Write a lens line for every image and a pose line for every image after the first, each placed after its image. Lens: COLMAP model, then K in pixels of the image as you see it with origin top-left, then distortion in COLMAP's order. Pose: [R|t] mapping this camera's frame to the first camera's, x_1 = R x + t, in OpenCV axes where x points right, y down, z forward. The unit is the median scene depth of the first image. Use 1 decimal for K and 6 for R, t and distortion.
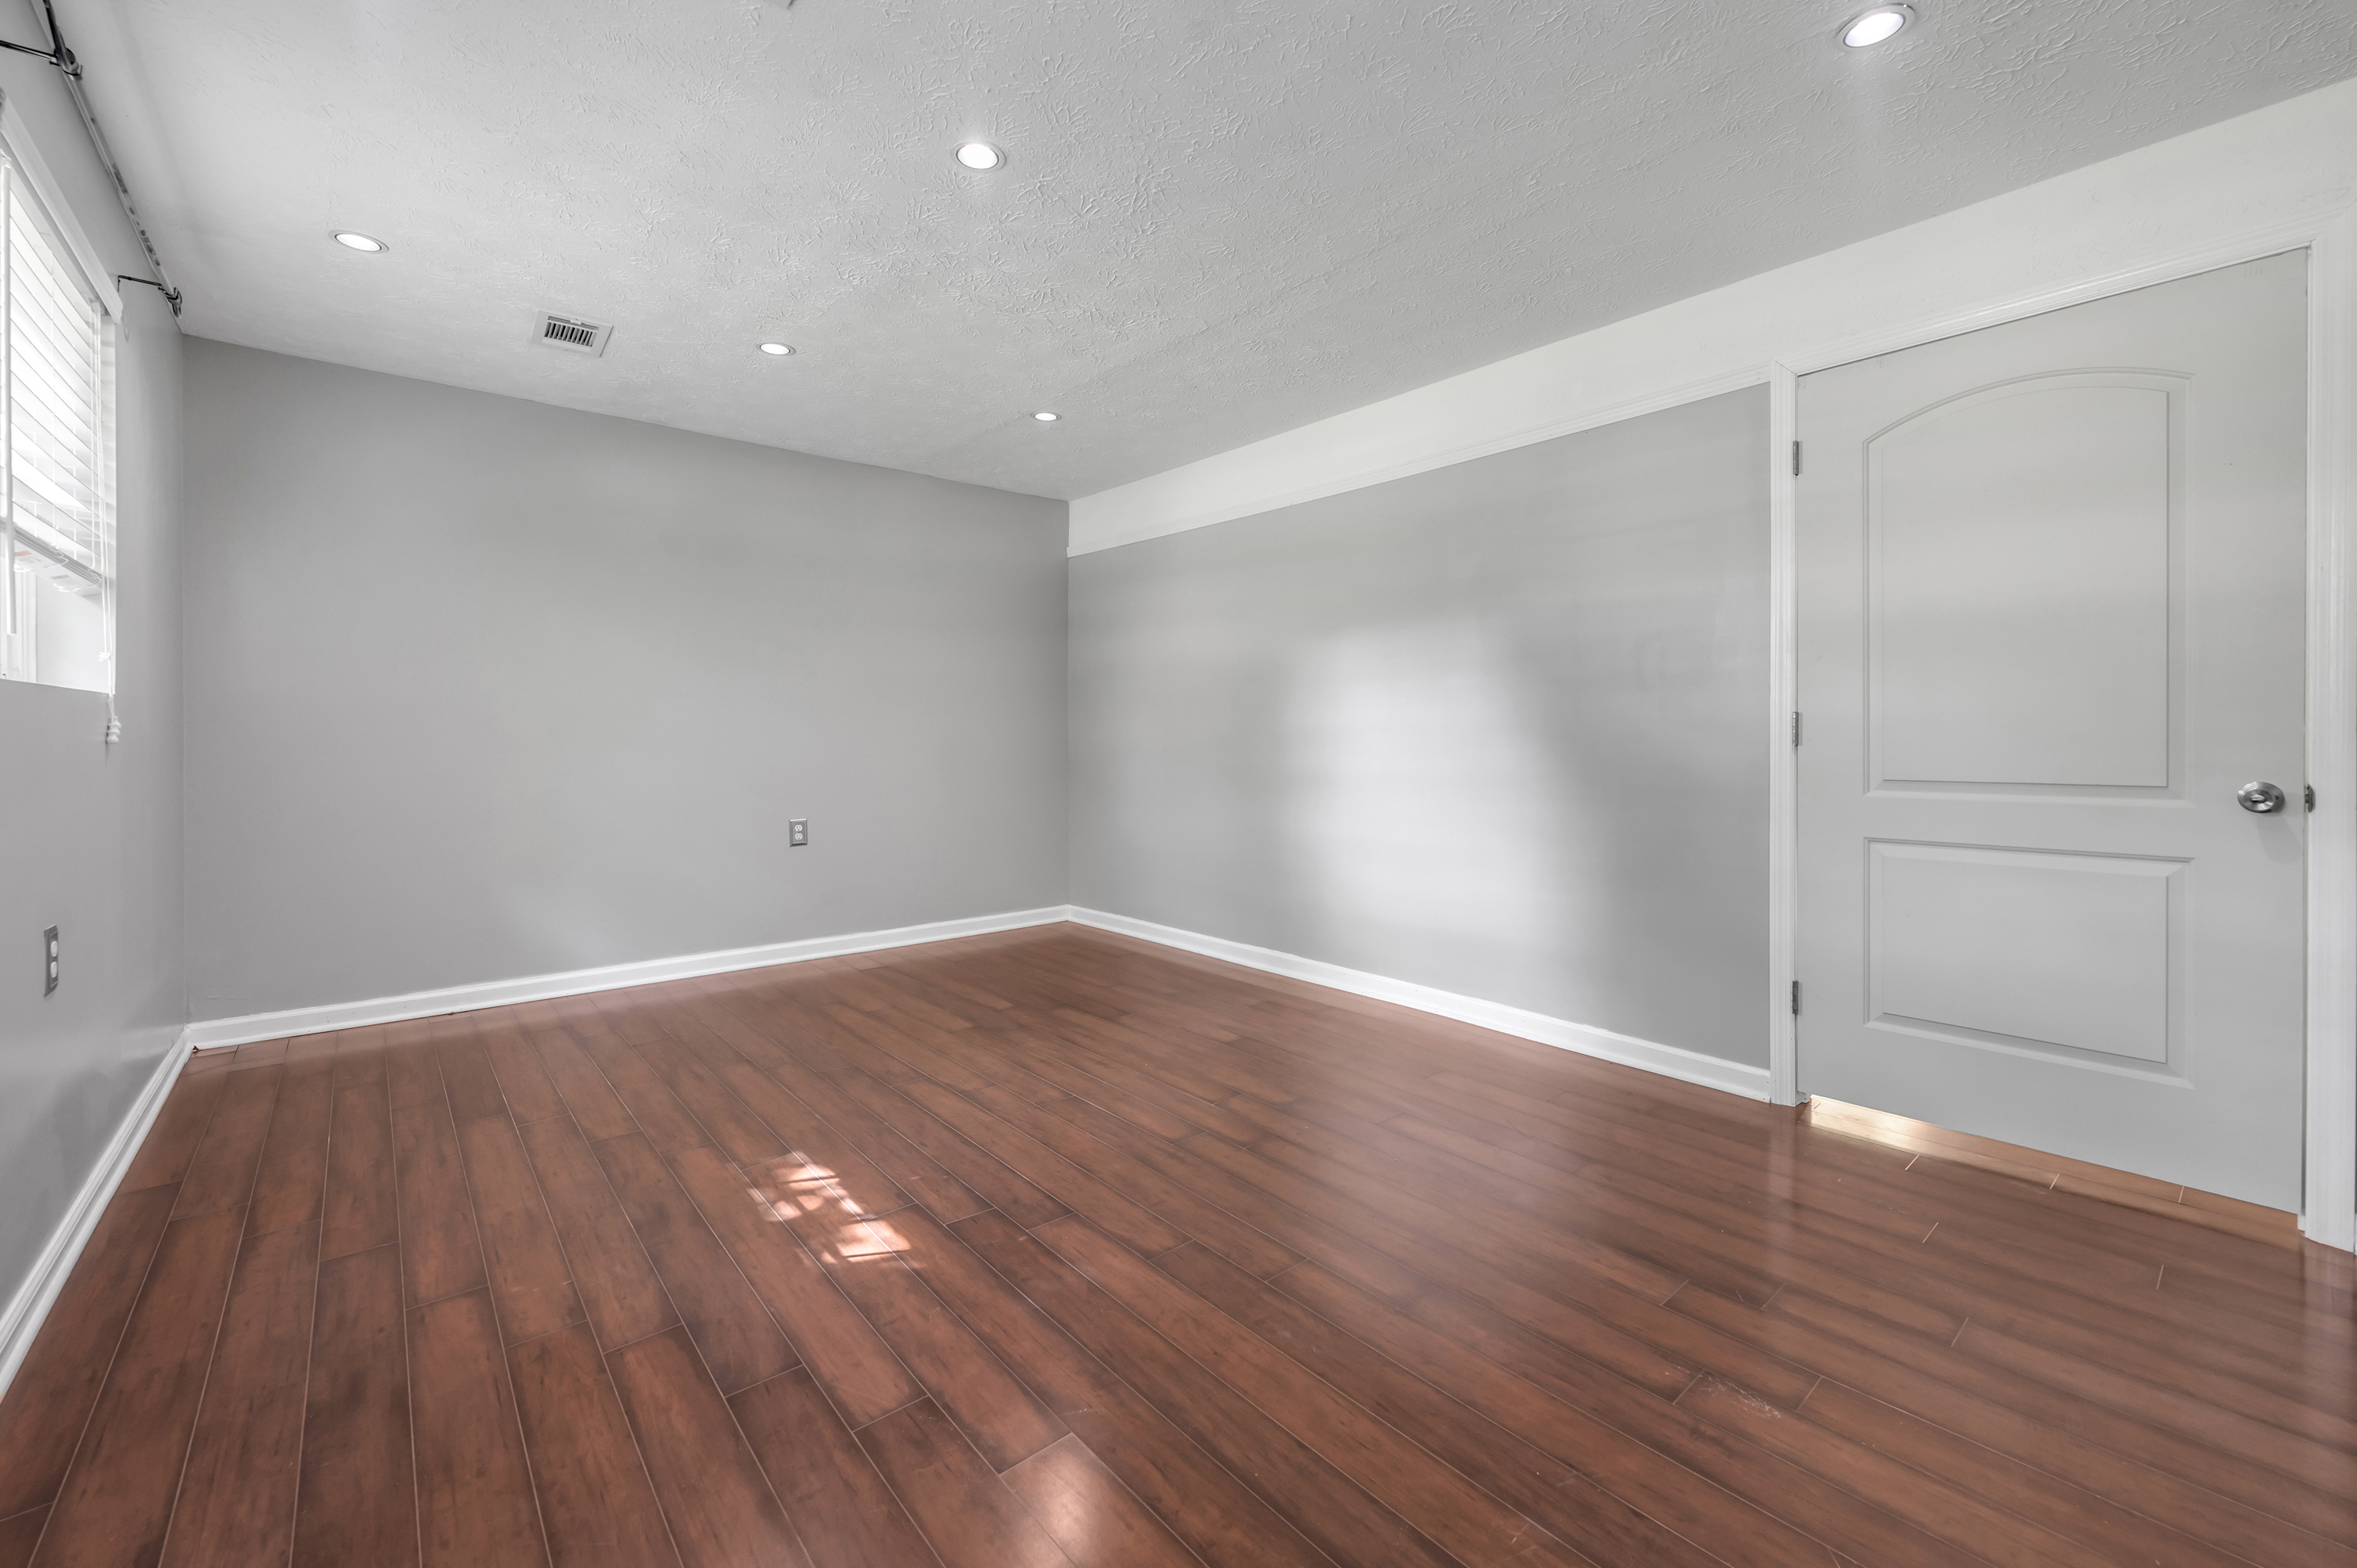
lens RADIAL K [[961.2, 0, 1173.4], [0, 961.2, 734.5], [0, 0, 1]] dist [-0.000288, 0.000030]
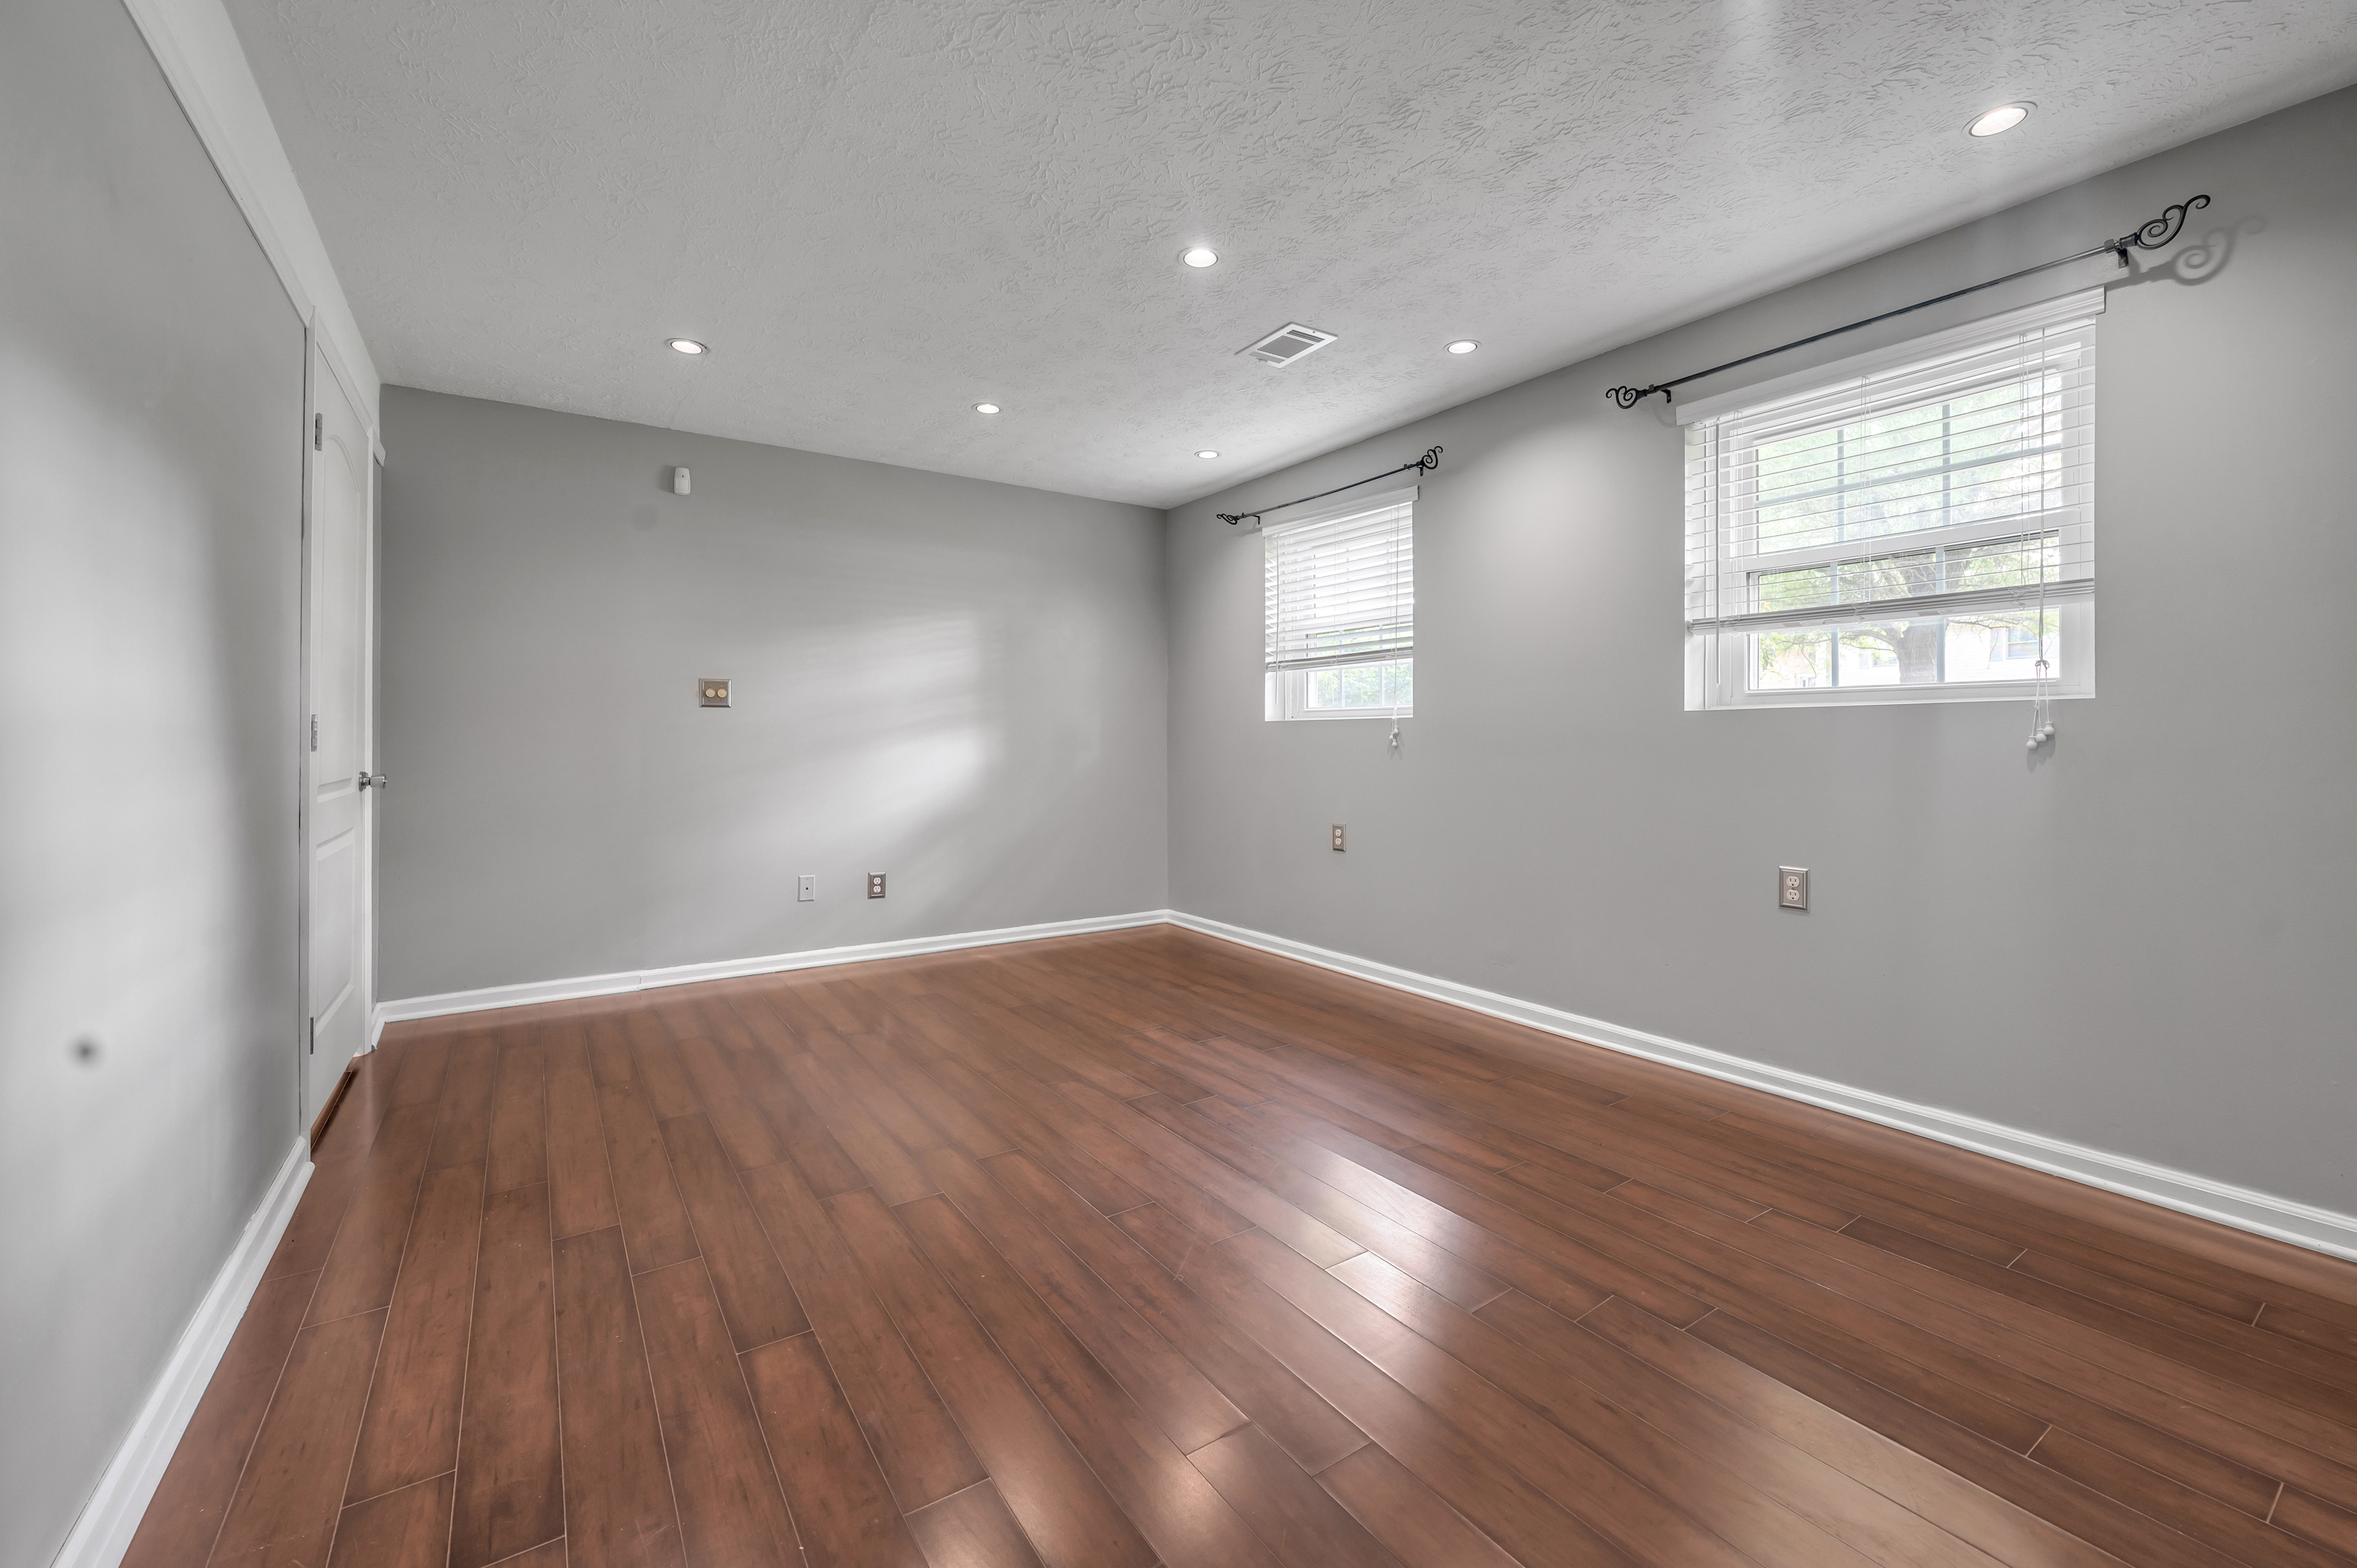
lens RADIAL K [[961.2, 0, 1173.4], [0, 961.2, 734.5], [0, 0, 1]] dist [-0.000288, 0.000030]
pose [[-0.994787, 0.004043, 0.101898, -0.288317], [0.003260, 0.999964, -0.007858, -0.000264], [-0.101926, -0.007485, -0.994764, 2.161396]]
